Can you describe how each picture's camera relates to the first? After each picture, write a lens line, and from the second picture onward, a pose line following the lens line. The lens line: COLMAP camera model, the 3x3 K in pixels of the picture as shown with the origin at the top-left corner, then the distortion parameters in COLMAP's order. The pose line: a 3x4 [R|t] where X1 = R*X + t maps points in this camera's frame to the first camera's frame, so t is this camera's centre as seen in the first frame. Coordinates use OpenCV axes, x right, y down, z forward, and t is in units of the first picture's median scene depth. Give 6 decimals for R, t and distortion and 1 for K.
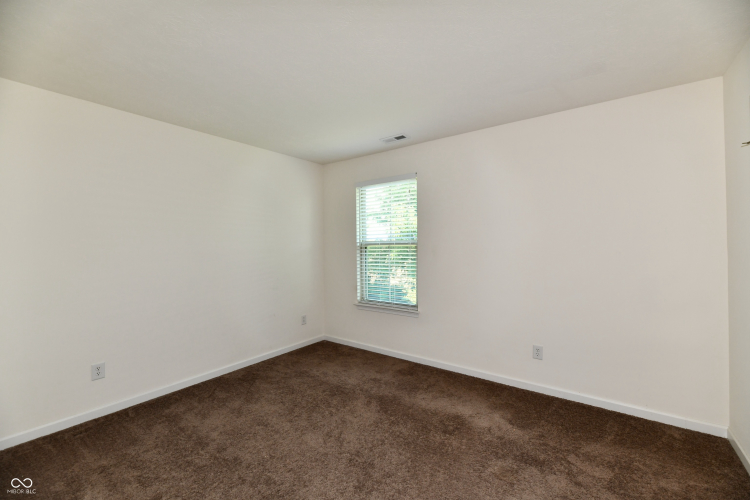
lens RADIAL K [[307.9, 0, 372.2], [0, 307.9, 246.3], [0, 0, 1]] dist [-0.009514, -0.000478]
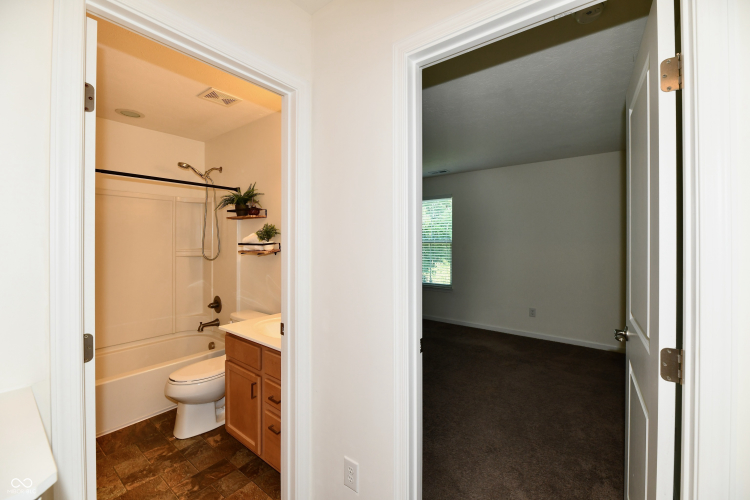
lens RADIAL K [[307.9, 0, 377.5], [0, 307.9, 247.0], [0, 0, 1]] dist [-0.009514, -0.000478]
pose [[0.999972, 0.004930, -0.005717, -0.298258], [-0.004845, 0.999879, 0.014799, -0.007337], [0.005789, -0.014771, 0.999874, -0.692246]]
